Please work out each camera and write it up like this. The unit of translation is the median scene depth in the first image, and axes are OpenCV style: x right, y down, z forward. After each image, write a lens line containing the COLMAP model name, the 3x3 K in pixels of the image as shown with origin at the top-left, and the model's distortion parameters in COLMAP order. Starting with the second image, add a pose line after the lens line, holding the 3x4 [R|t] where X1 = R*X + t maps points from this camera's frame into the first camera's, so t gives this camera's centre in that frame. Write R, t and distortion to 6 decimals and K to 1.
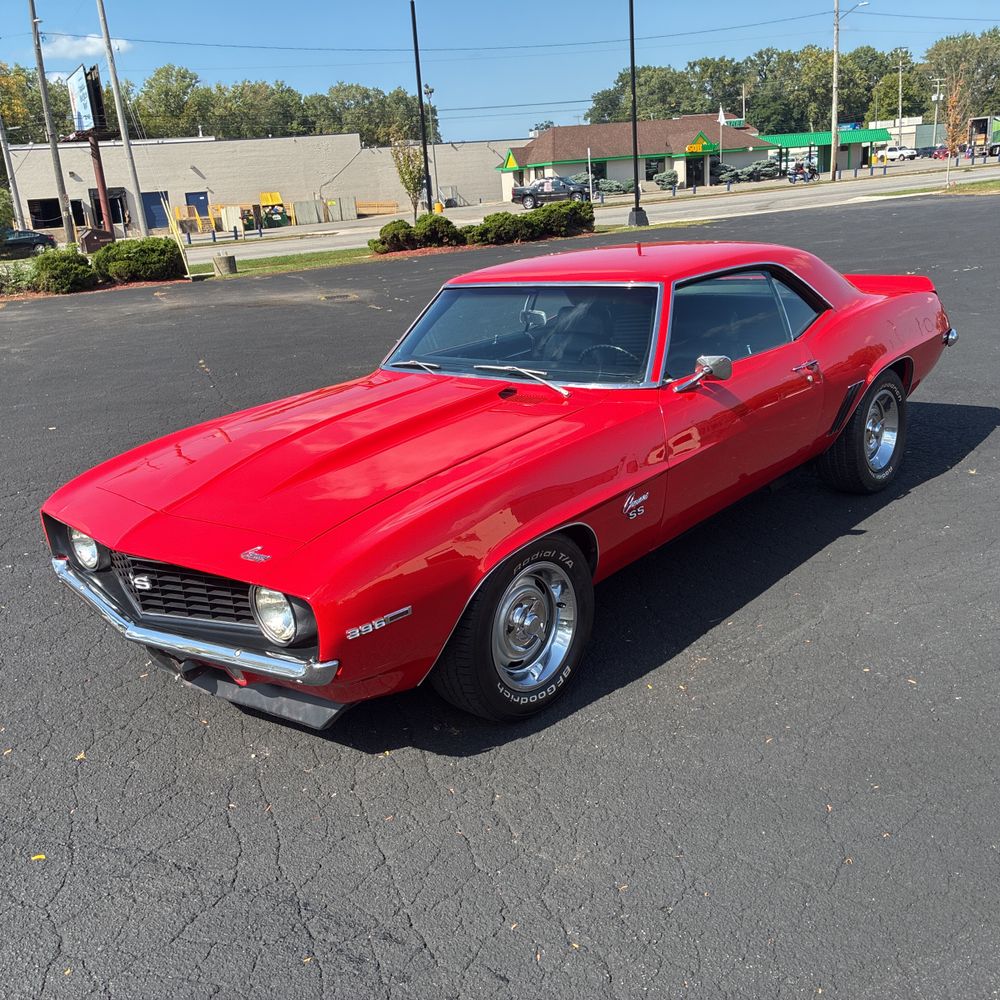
lens RADIAL K [[1037.8, 0, 500.0], [0, 1037.8, 500.0], [0, 0, 1]] dist [0.010932, 0.039864]
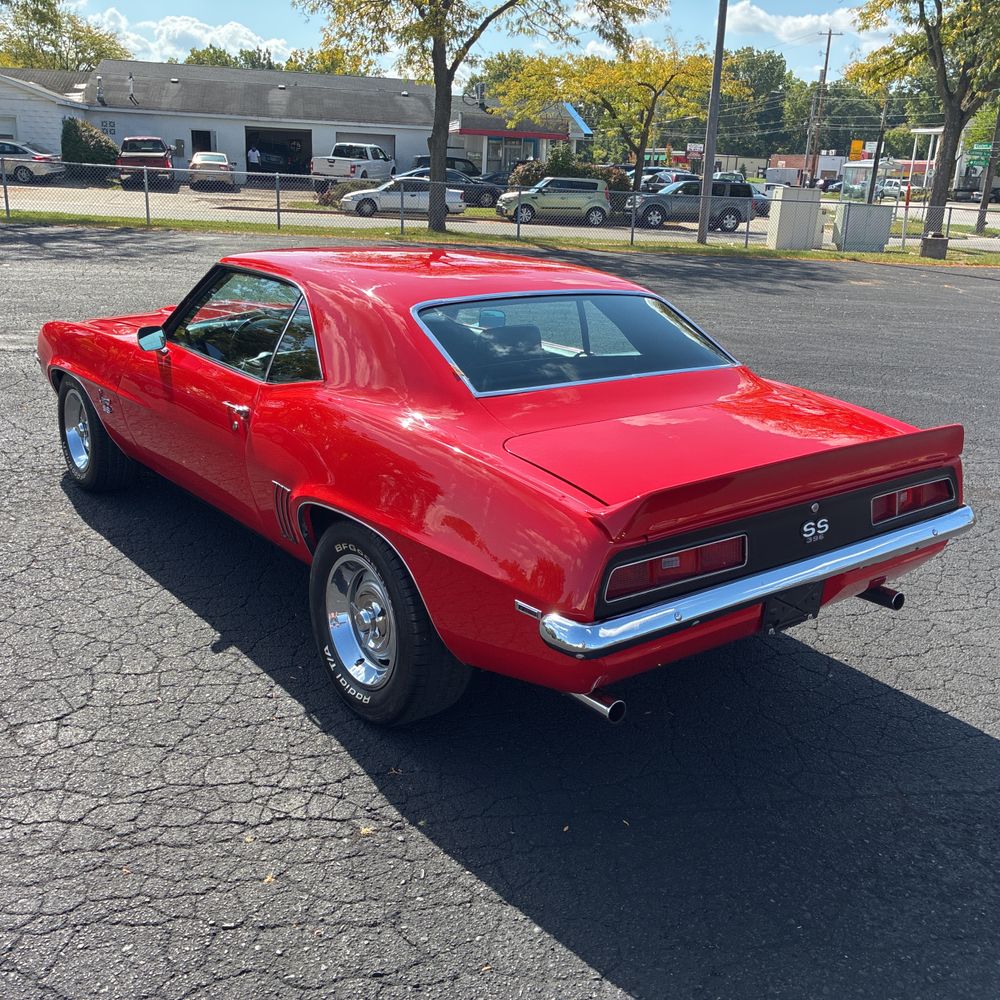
lens RADIAL K [[1024.8, 0, 500.0], [0, 1024.8, 500.0], [0, 0, 1]] dist [0.006928, 0.027375]
pose [[-0.194181, 0.368585, -0.909087, 0.161826], [-0.317052, 0.853407, 0.413732, -0.074776], [0.928317, 0.368566, -0.048855, 0.203585]]
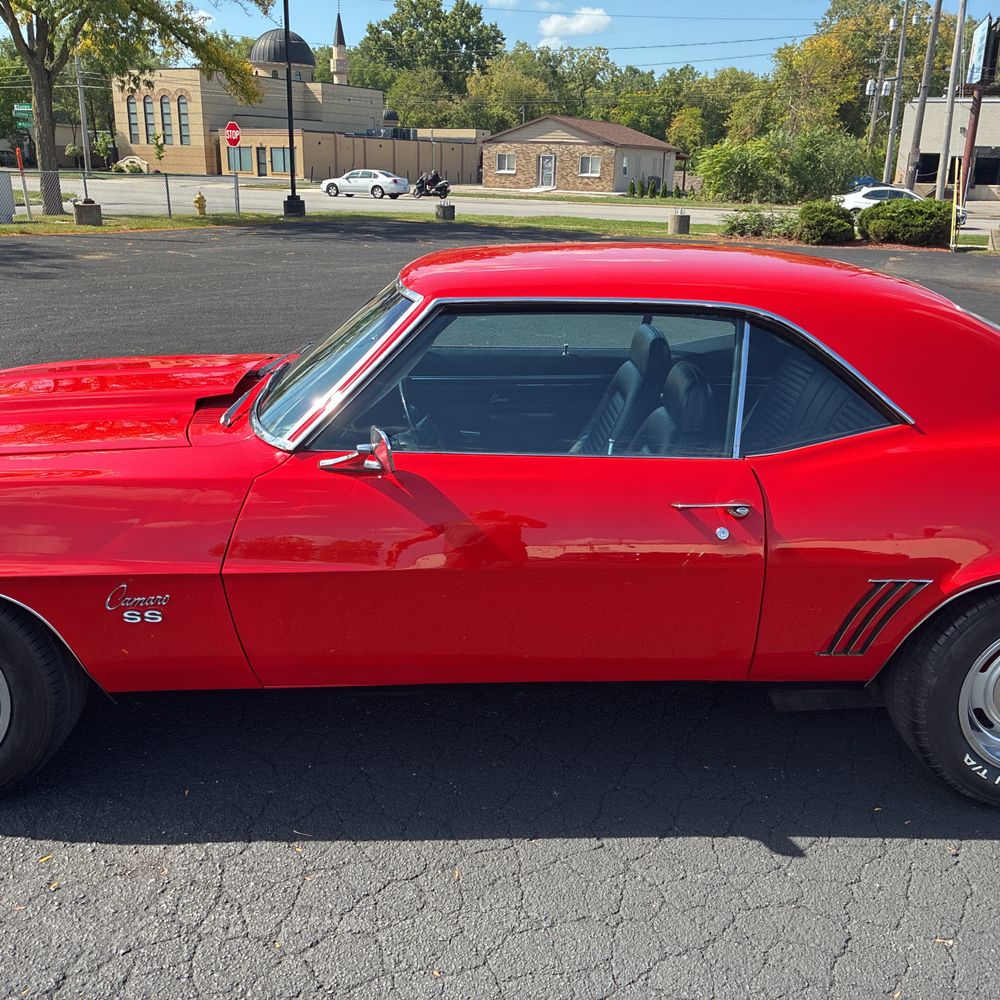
lens RADIAL K [[1024.8, 0, 500.0], [0, 1024.8, 500.0], [0, 0, 1]] dist [0.006928, 0.027375]
pose [[0.669127, 0.315386, -0.672905, 0.091824], [-0.286734, 0.944932, 0.157758, -0.029681], [0.685604, 0.087384, 0.722711, 0.088801]]
